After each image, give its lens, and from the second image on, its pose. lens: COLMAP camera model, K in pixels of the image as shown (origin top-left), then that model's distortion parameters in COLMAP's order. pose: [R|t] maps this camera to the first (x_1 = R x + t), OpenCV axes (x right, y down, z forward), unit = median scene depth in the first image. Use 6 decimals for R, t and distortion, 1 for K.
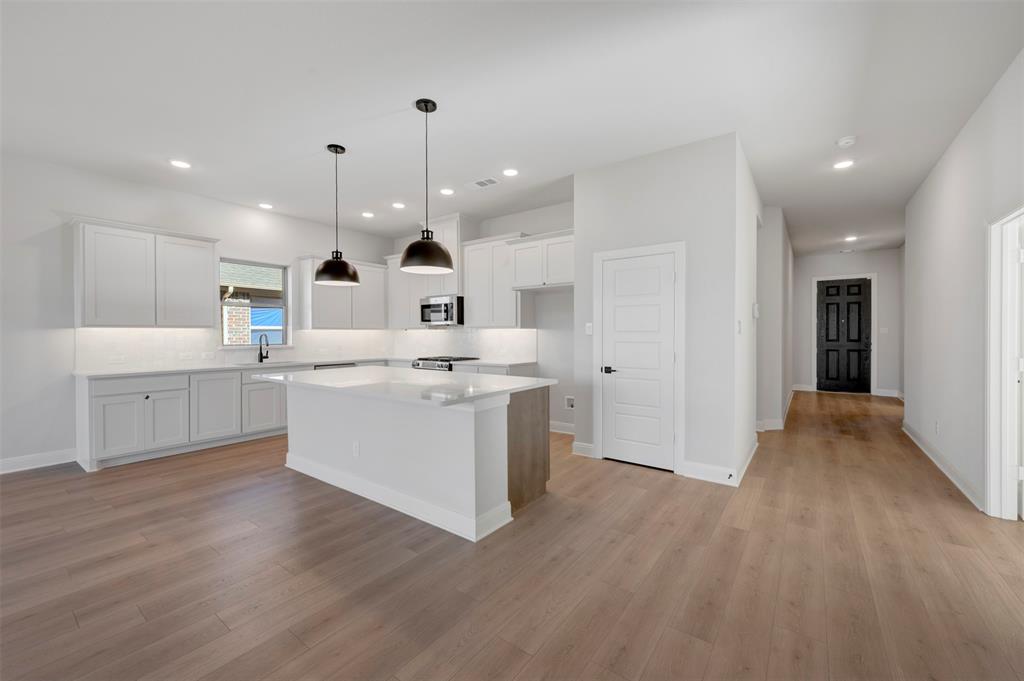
lens RADIAL K [[403.0, 0, 516.8], [0, 403.0, 339.8], [0, 0, 1]] dist [-0.001313, -0.000183]
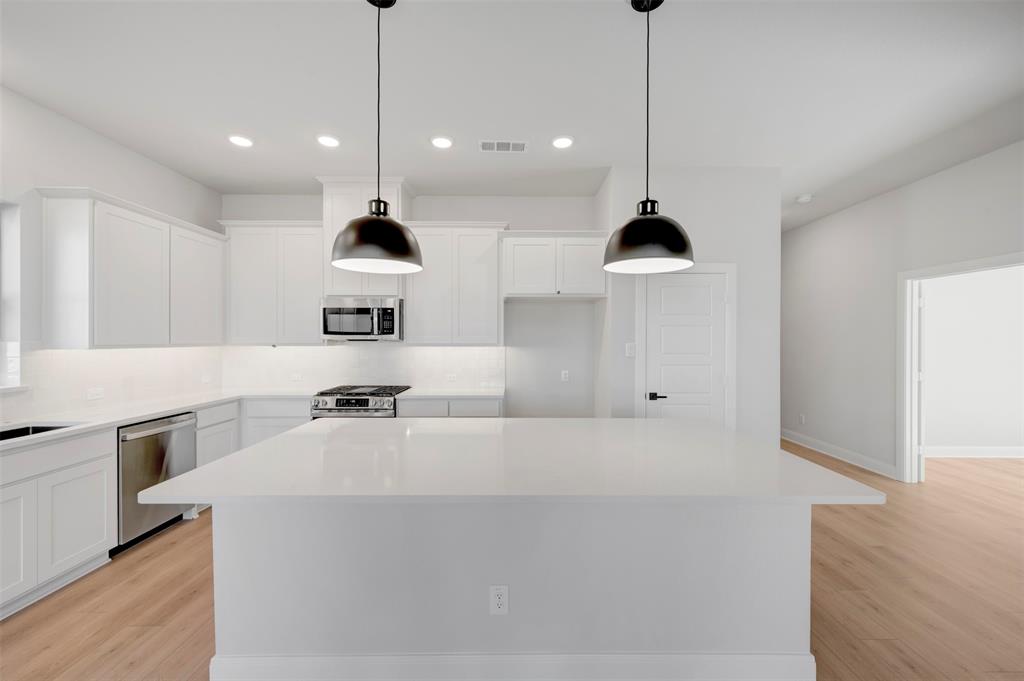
lens RADIAL K [[403.0, 0, 516.8], [0, 403.0, 339.8], [0, 0, 1]] dist [-0.001313, -0.000183]
pose [[0.804285, 0.004826, 0.594225, -0.492497], [0.004118, 0.999898, -0.013695, -0.035122], [-0.594230, 0.013462, 0.804182, 0.418084]]
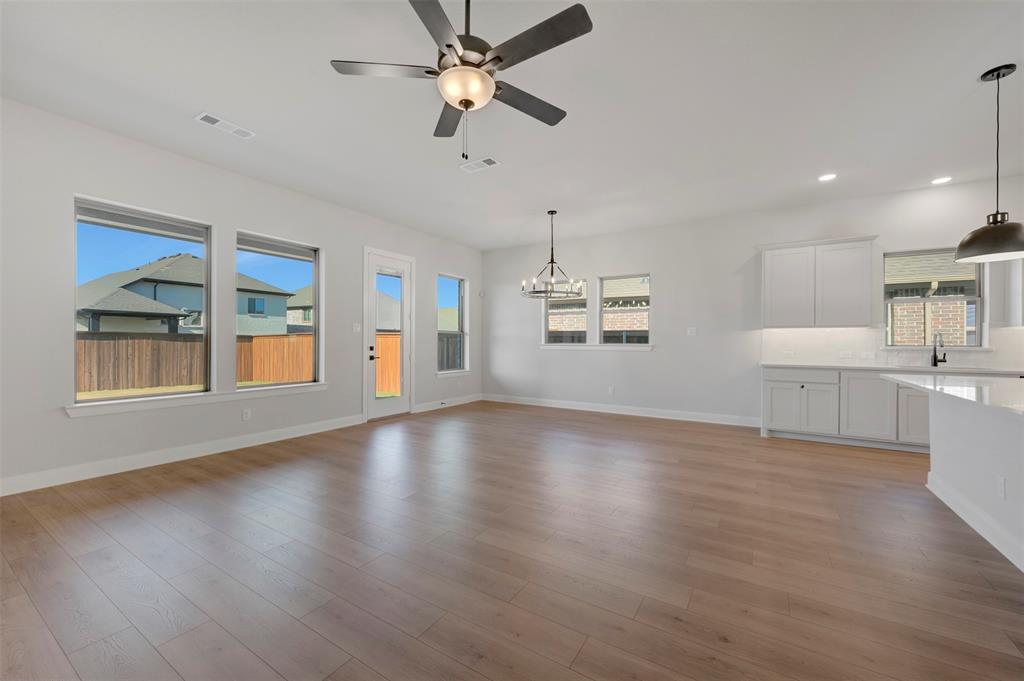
lens RADIAL K [[403.0, 0, 516.8], [0, 403.0, 339.8], [0, 0, 1]] dist [-0.001313, -0.000183]
pose [[0.076224, -0.000010, -0.997091, 0.173586], [-0.018437, 0.999829, -0.001419, 0.021452], [0.996920, 0.018492, 0.076211, 0.069891]]
